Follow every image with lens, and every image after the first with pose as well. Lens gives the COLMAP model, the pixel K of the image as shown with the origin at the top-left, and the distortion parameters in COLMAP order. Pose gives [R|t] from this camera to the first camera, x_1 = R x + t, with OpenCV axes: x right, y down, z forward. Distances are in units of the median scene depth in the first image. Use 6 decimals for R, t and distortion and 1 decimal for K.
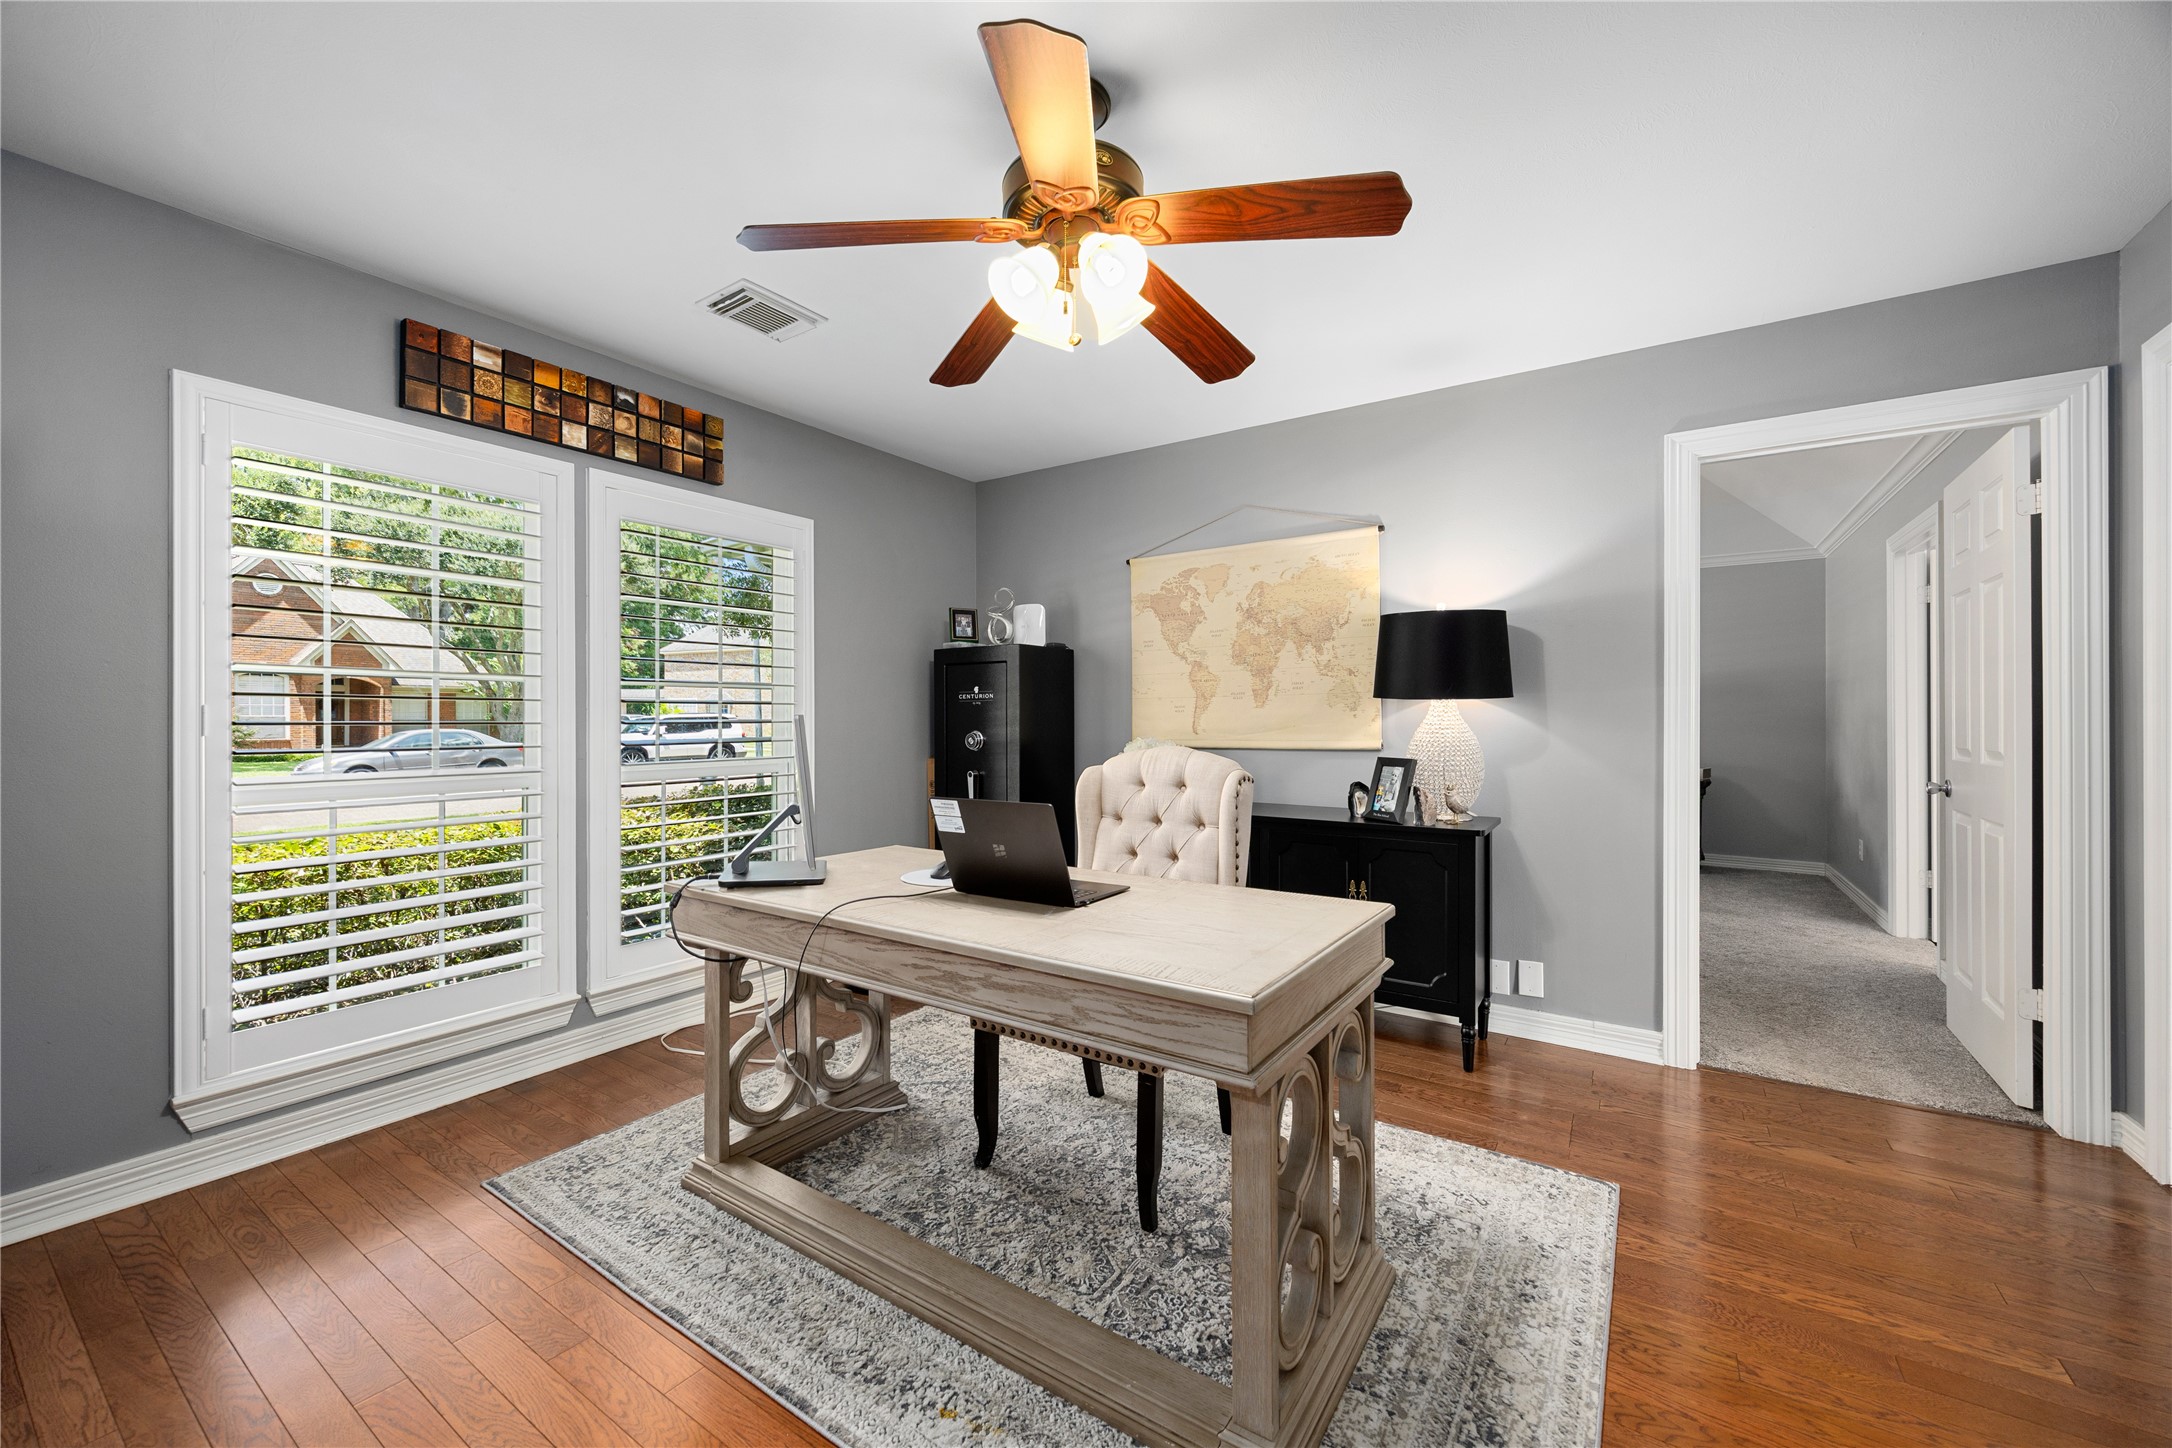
lens RADIAL K [[824.9, 0, 1083.3], [0, 824.9, 725.5], [0, 0, 1]] dist [0.001261, -0.001865]
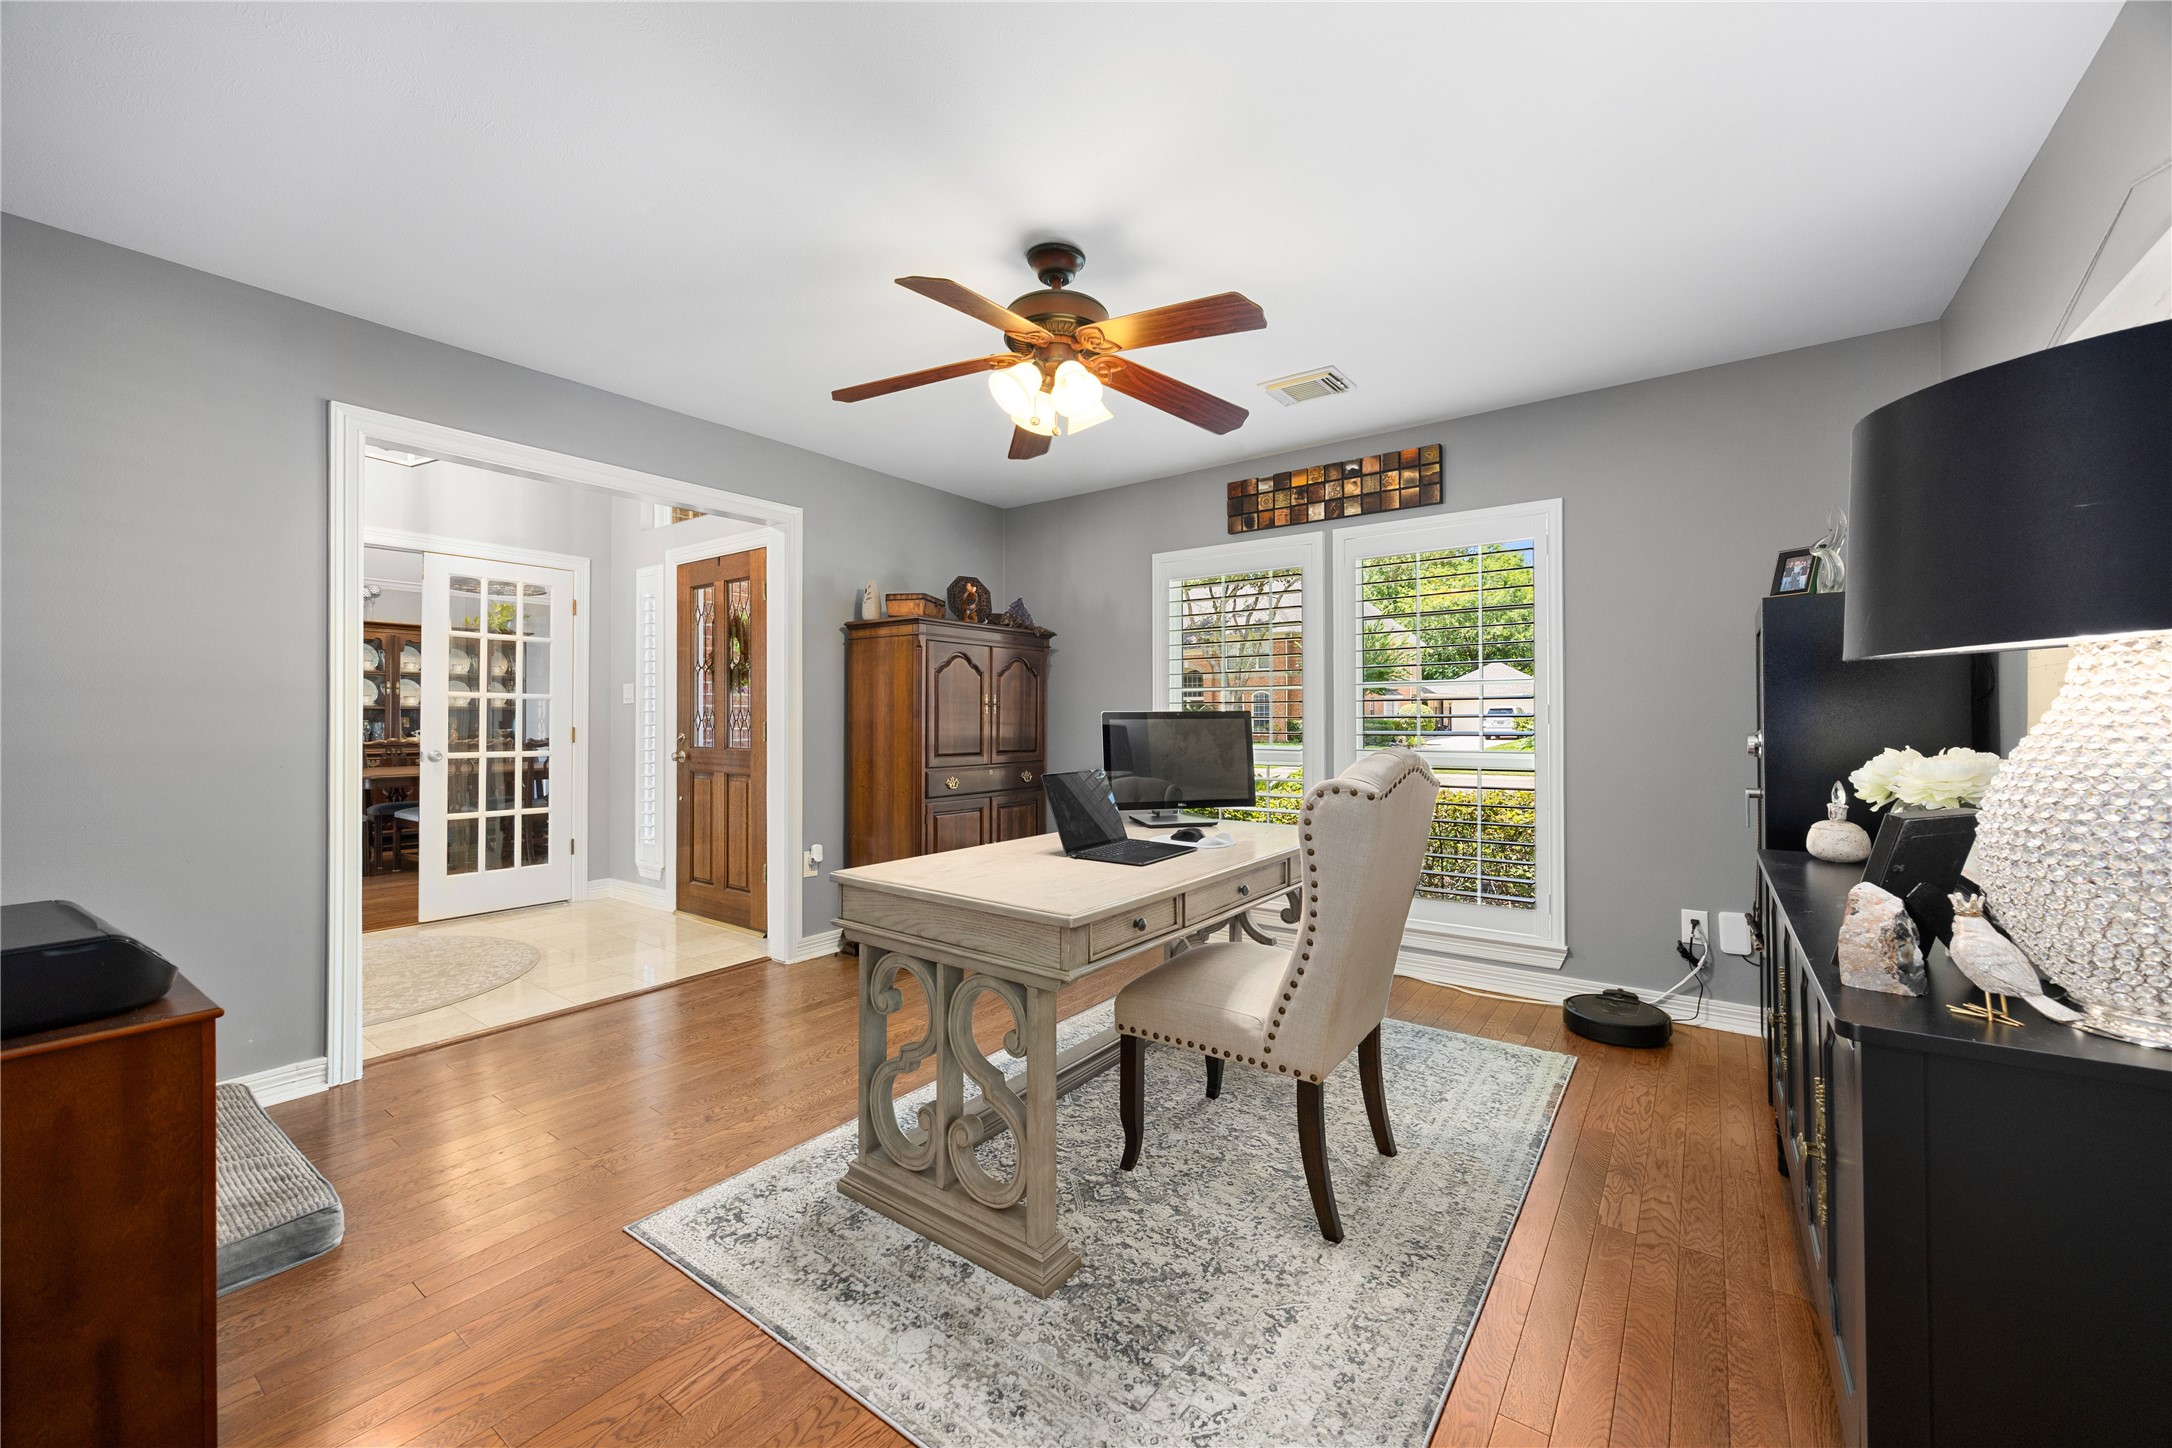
lens RADIAL K [[824.9, 0, 1083.3], [0, 824.9, 725.5], [0, 0, 1]] dist [0.001261, -0.001865]
pose [[-0.021408, 0.008813, -0.999732, 0.764141], [-0.006761, 0.999937, 0.008960, 0.000505], [0.999748, 0.006951, -0.021347, 0.614350]]
